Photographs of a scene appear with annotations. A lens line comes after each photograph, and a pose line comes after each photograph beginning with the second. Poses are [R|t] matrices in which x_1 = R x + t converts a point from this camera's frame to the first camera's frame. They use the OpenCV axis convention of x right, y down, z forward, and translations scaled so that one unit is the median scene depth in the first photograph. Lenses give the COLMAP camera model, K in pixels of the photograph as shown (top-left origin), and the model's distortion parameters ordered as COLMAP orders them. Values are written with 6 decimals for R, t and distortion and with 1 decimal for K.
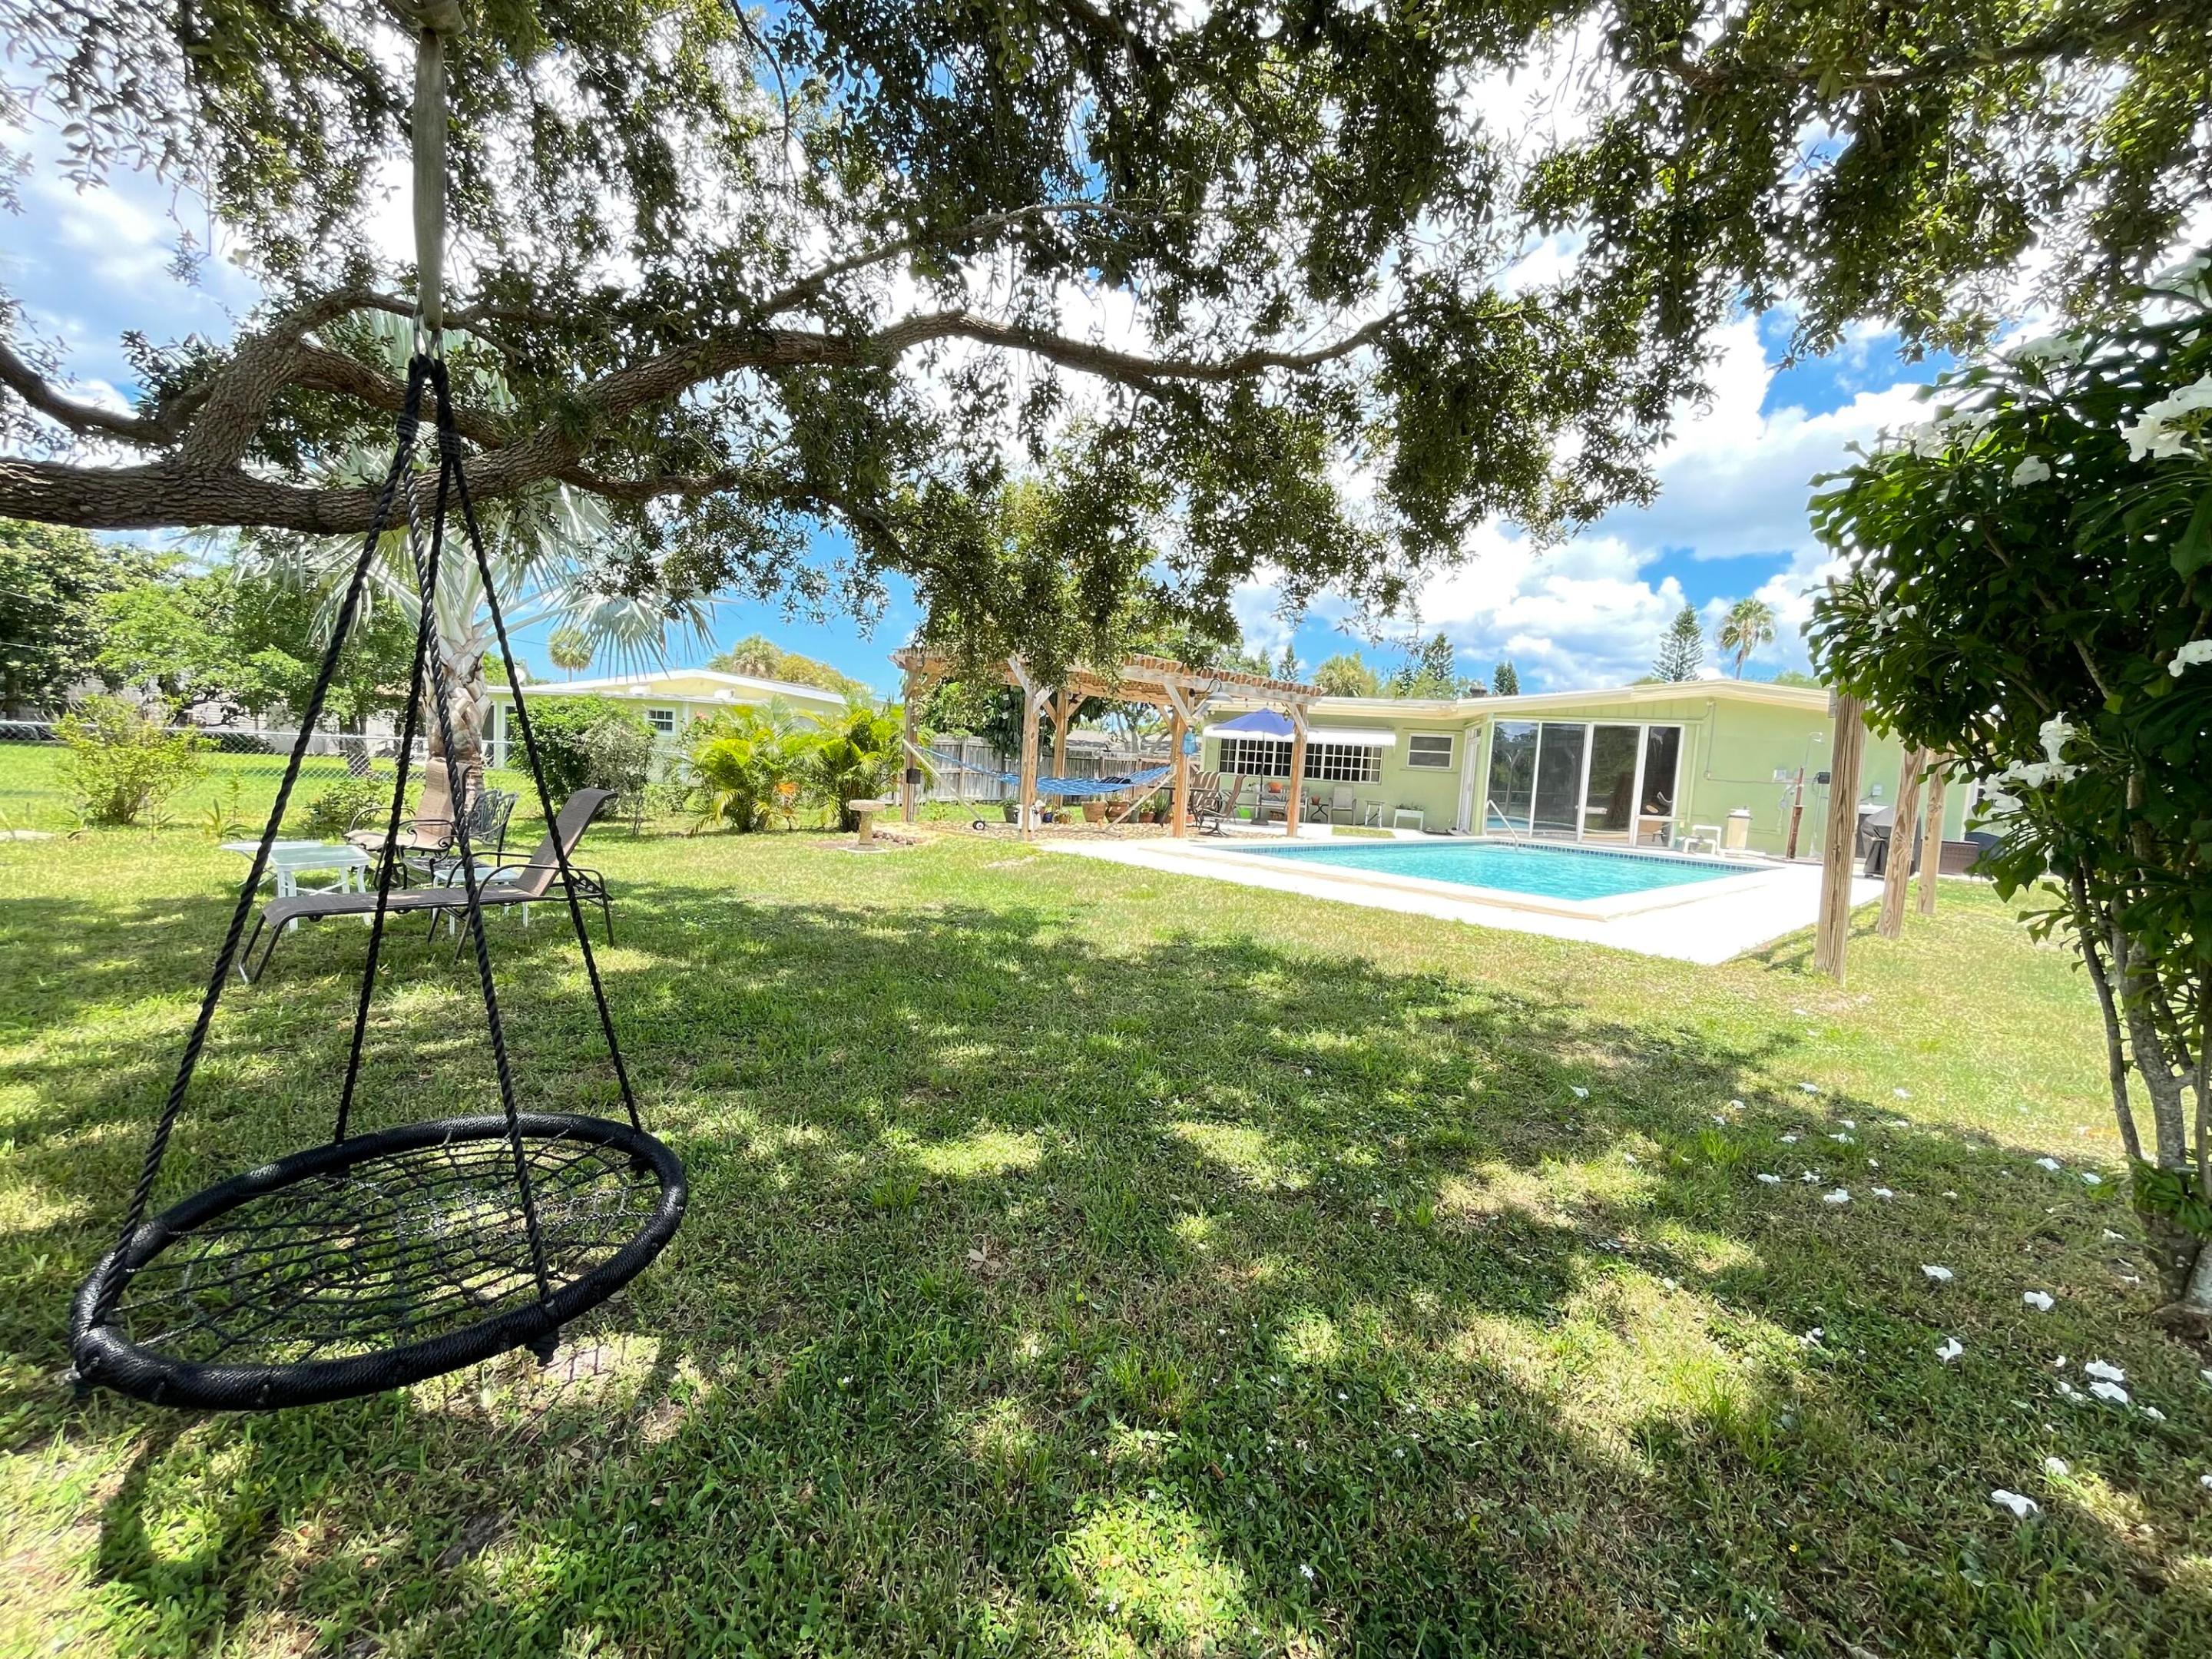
lens RADIAL K [[893.5, 0, 1106.0], [0, 893.5, 829.5], [0, 0, 1]] dist [-0.001478, -0.000045]
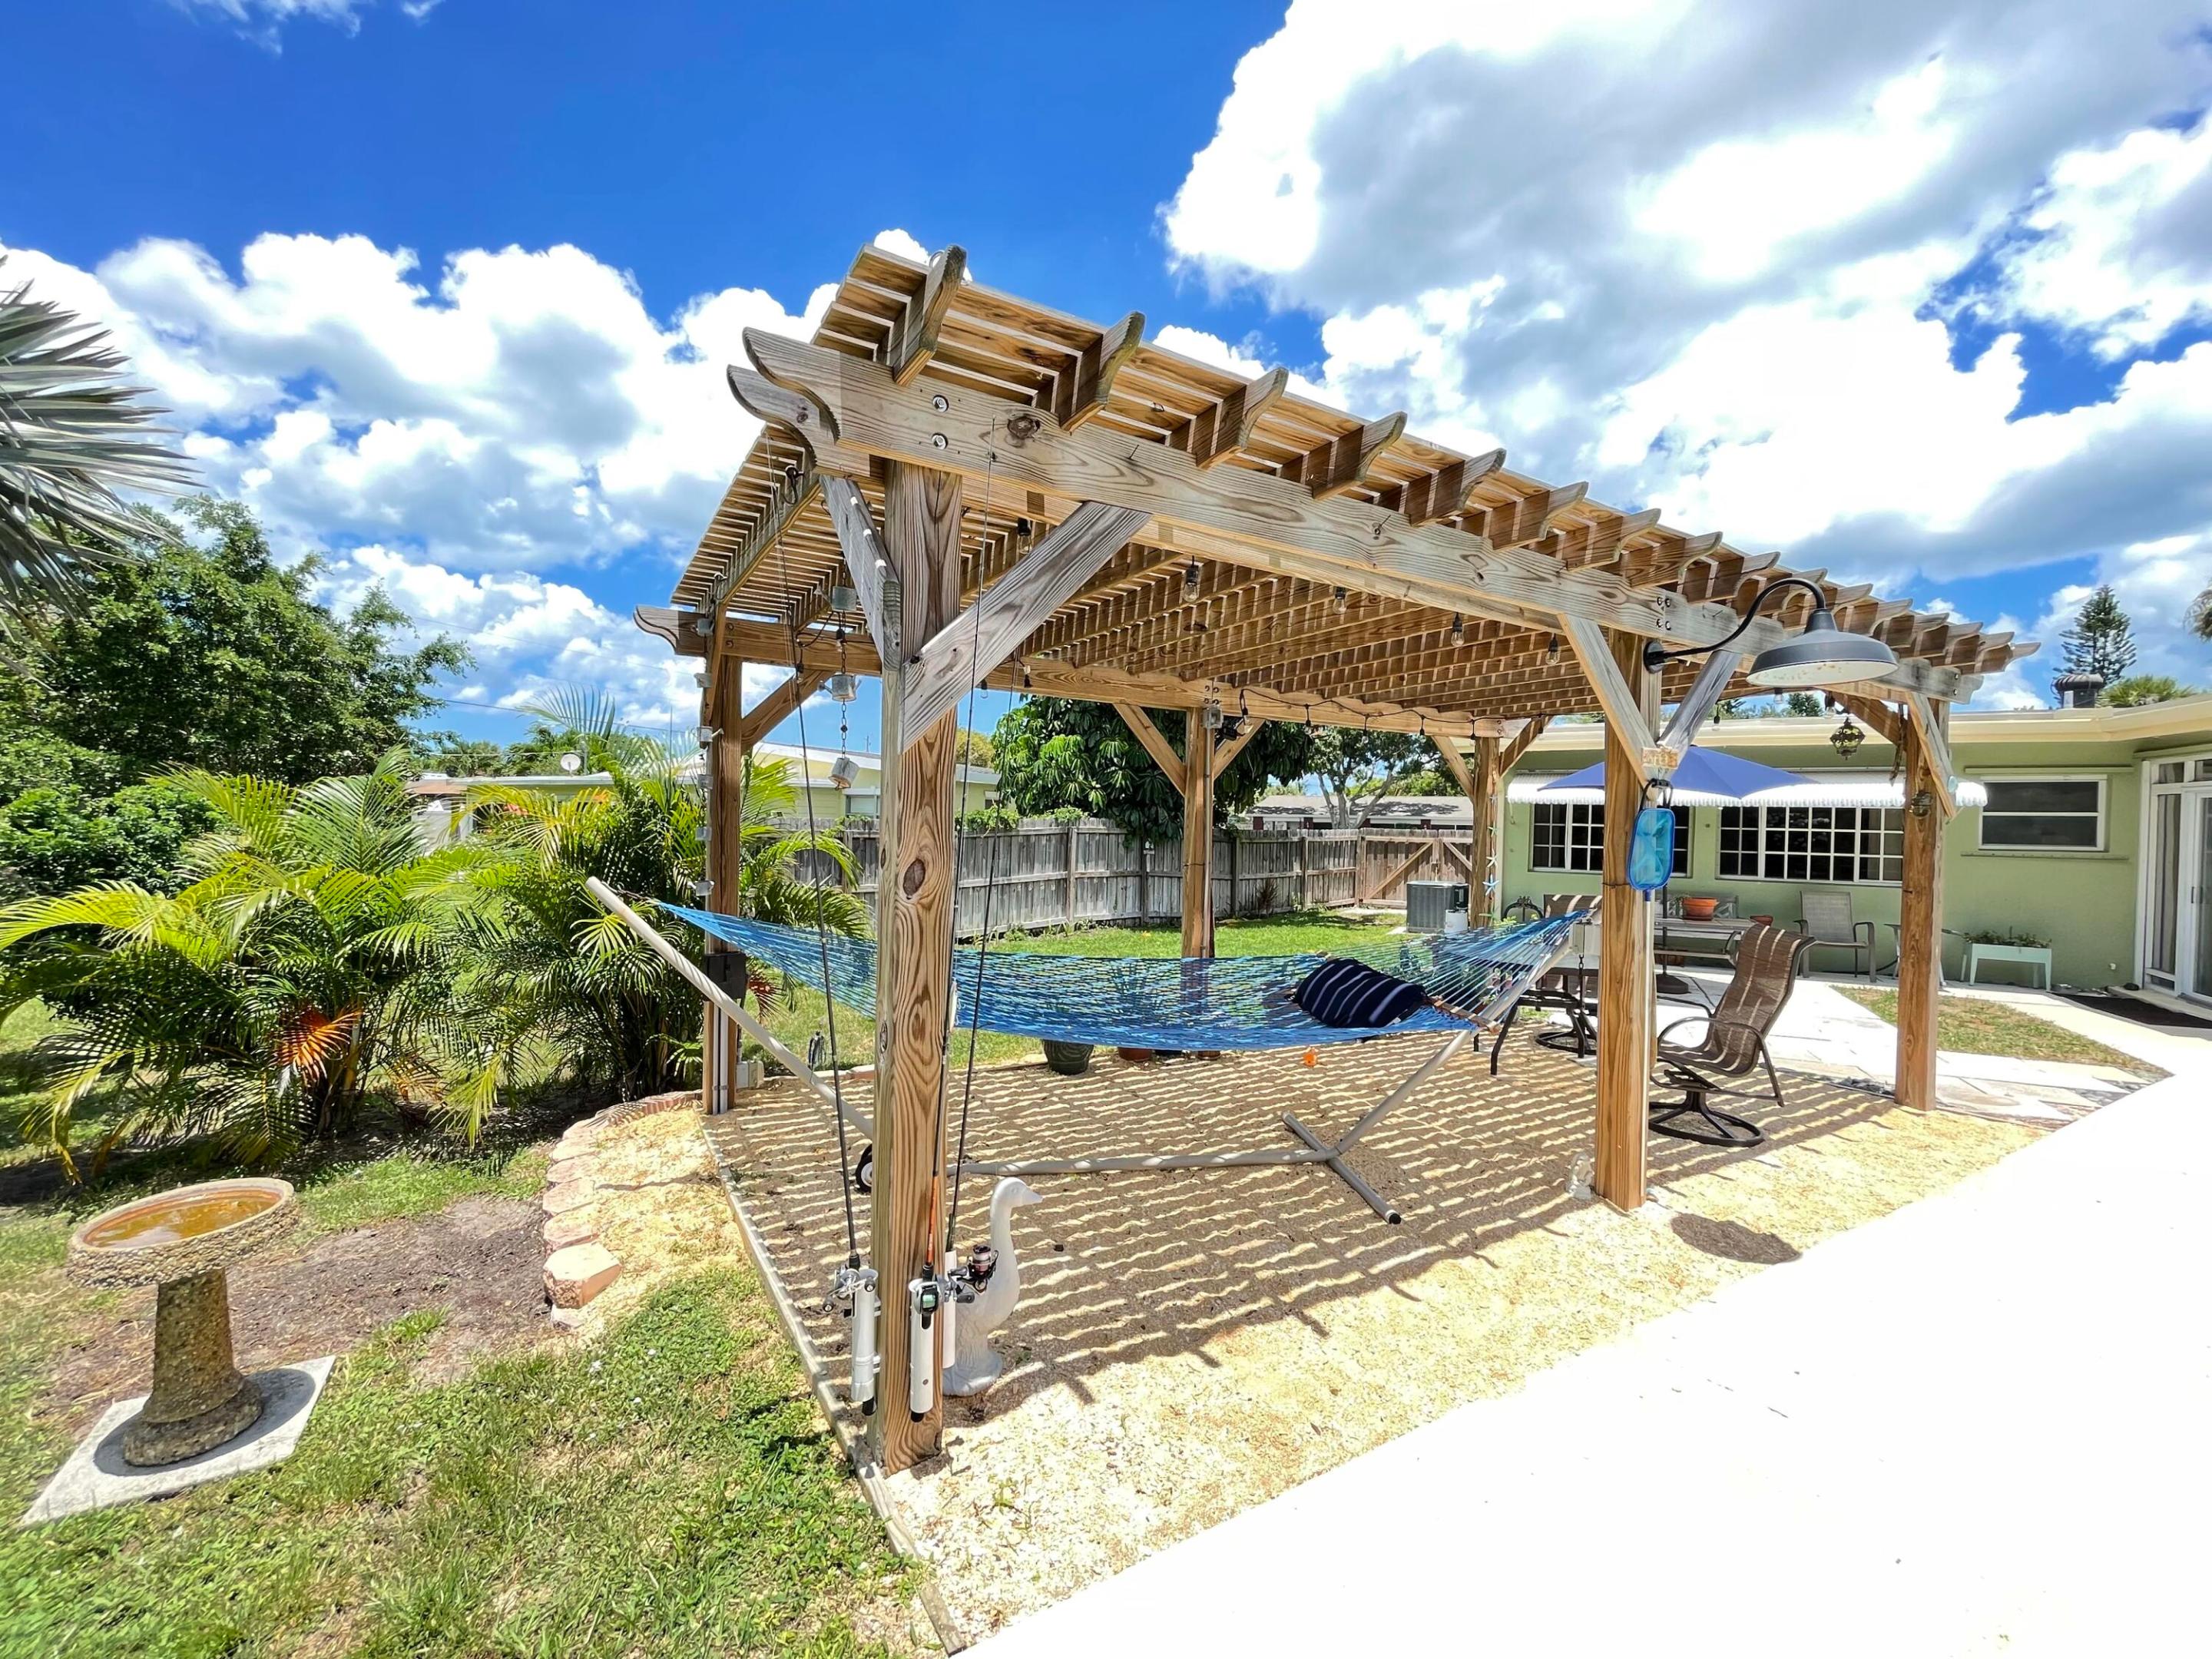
lens RADIAL K [[893.5, 0, 1106.0], [0, 893.5, 829.5], [0, 0, 1]] dist [-0.001478, -0.000045]
pose [[0.974827, -0.036721, -0.219920, -0.002653], [0.020242, 0.996847, -0.076724, -0.052070], [0.222044, 0.070341, 0.972496, 0.435437]]
